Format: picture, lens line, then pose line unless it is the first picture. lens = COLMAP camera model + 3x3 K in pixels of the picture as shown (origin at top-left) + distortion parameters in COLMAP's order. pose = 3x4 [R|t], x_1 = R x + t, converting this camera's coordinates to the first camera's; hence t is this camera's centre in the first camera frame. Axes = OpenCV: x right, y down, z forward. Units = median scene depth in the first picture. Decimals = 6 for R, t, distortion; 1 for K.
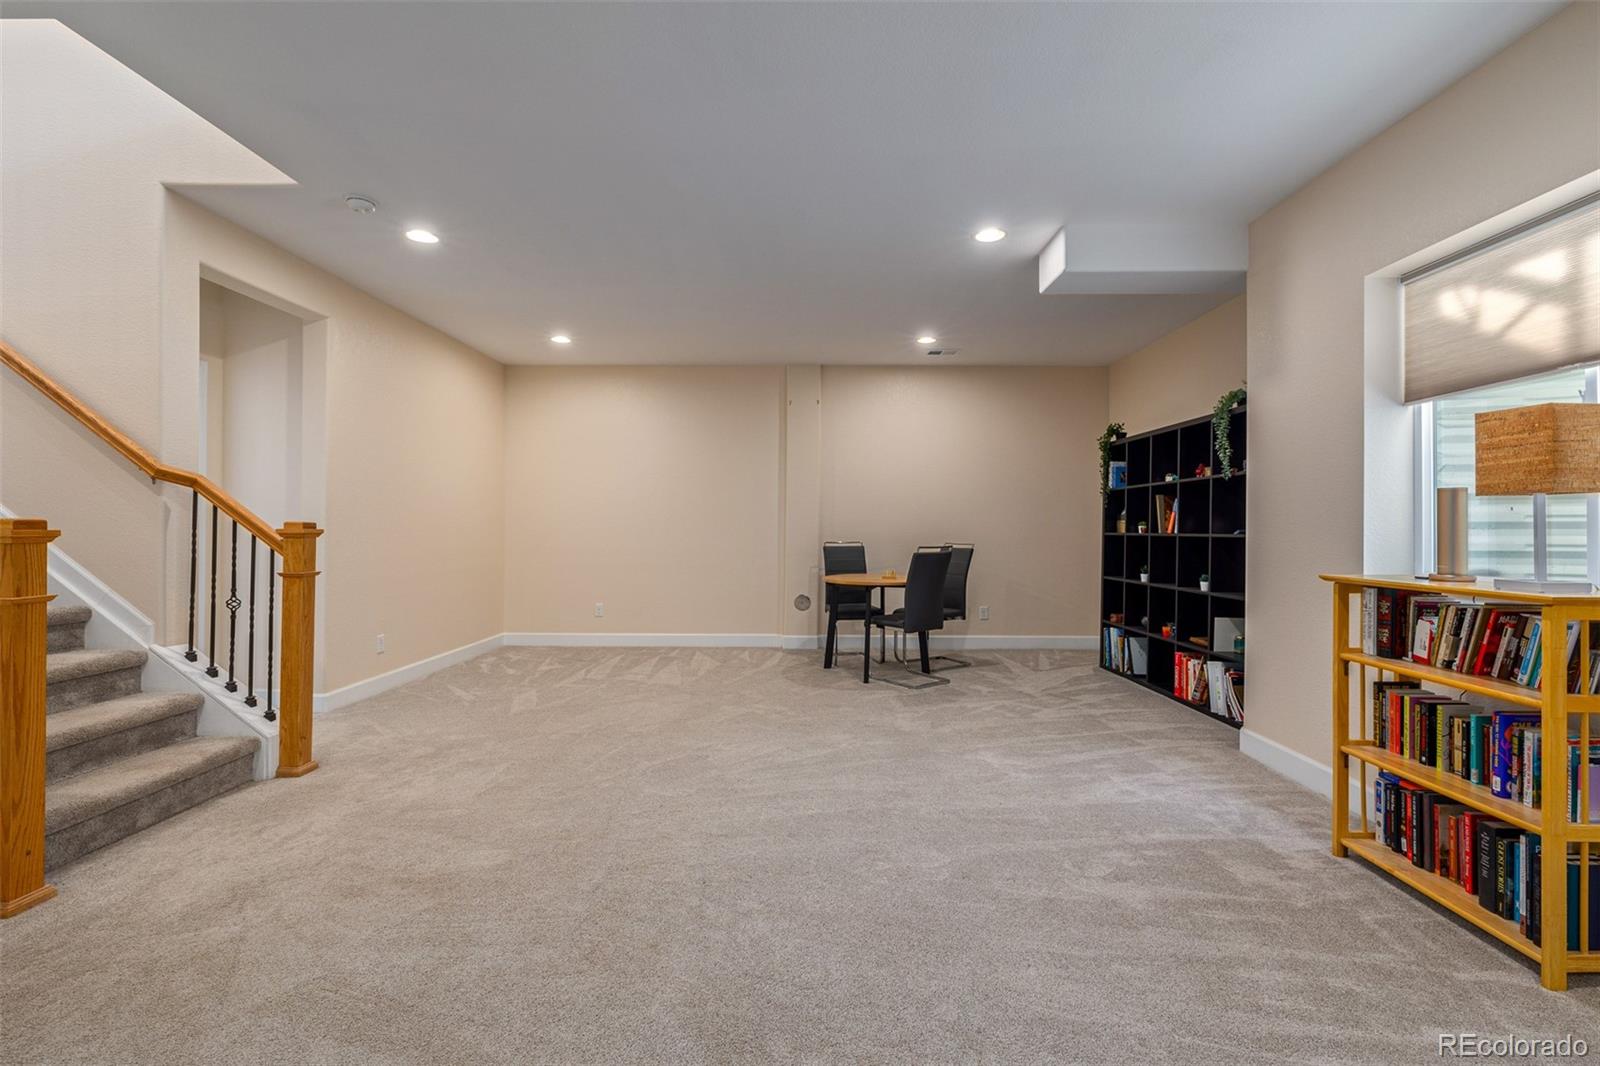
lens RADIAL K [[695.0, 0, 801.8], [0, 695.0, 527.5], [0, 0, 1]] dist [0.002124, 0.000123]
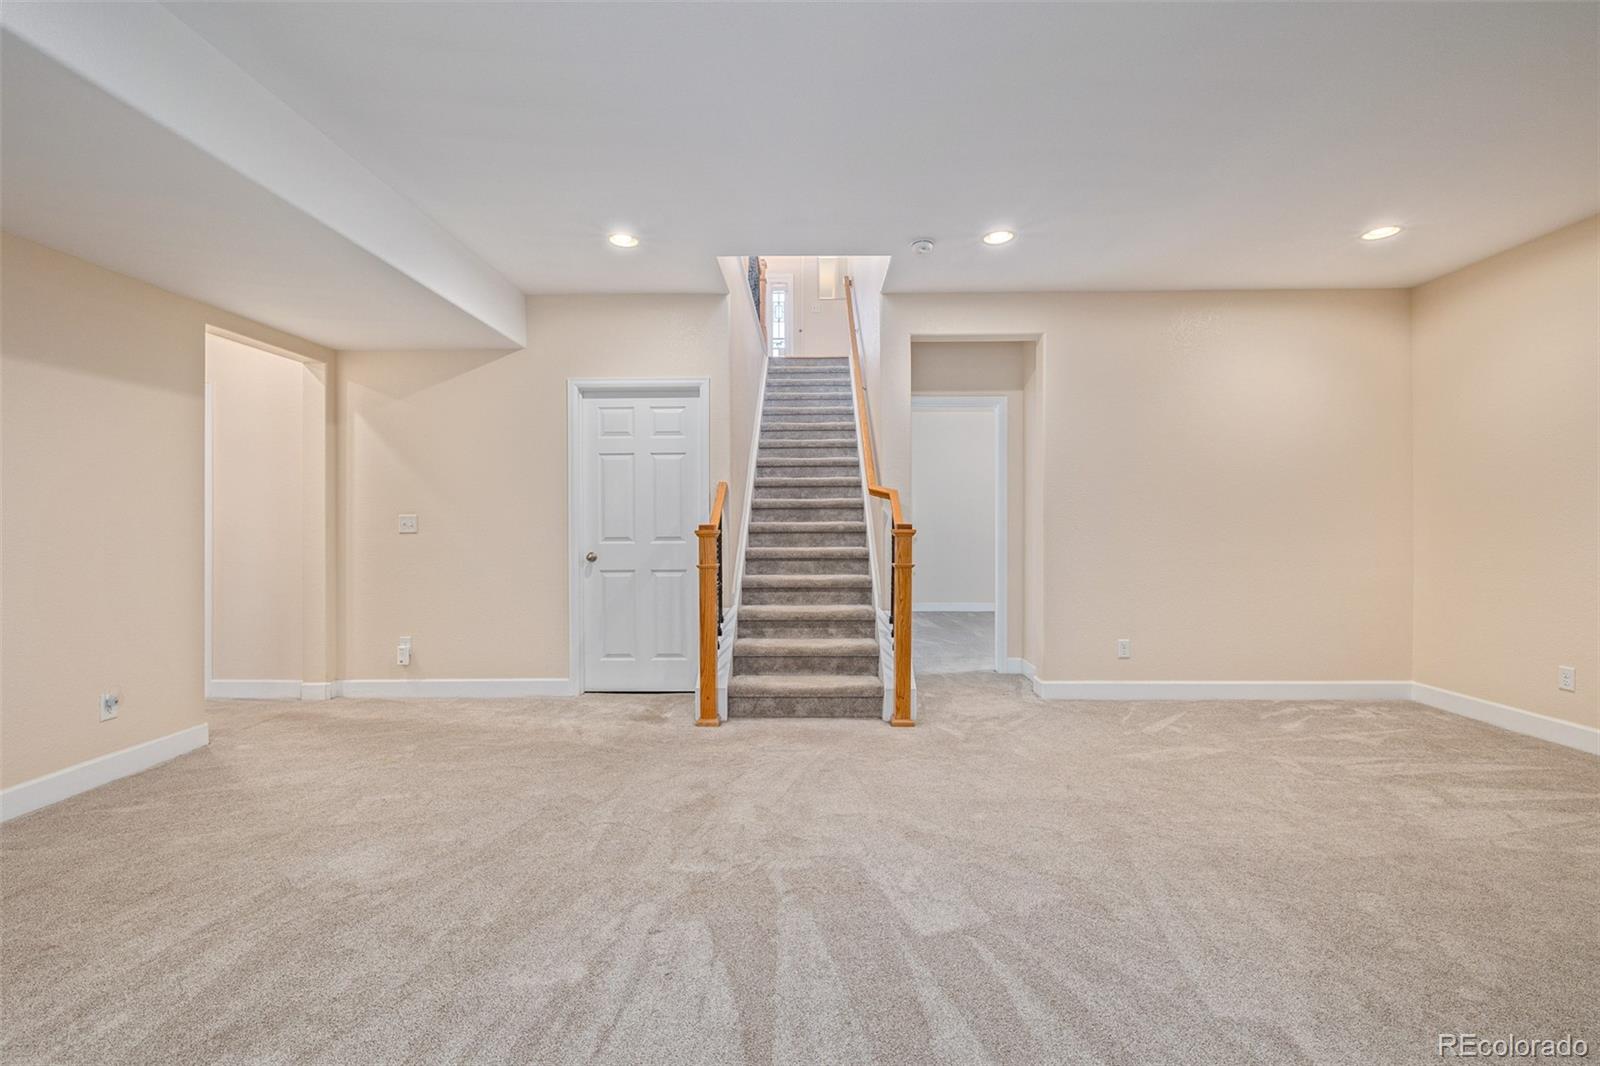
lens RADIAL K [[695.0, 0, 801.8], [0, 695.0, 527.5], [0, 0, 1]] dist [0.002124, 0.000123]
pose [[-0.001316, 0.003548, -0.999993, 0.516901], [0.001627, 0.999992, 0.003546, -0.005920], [0.999998, -0.001622, -0.001322, 0.811575]]
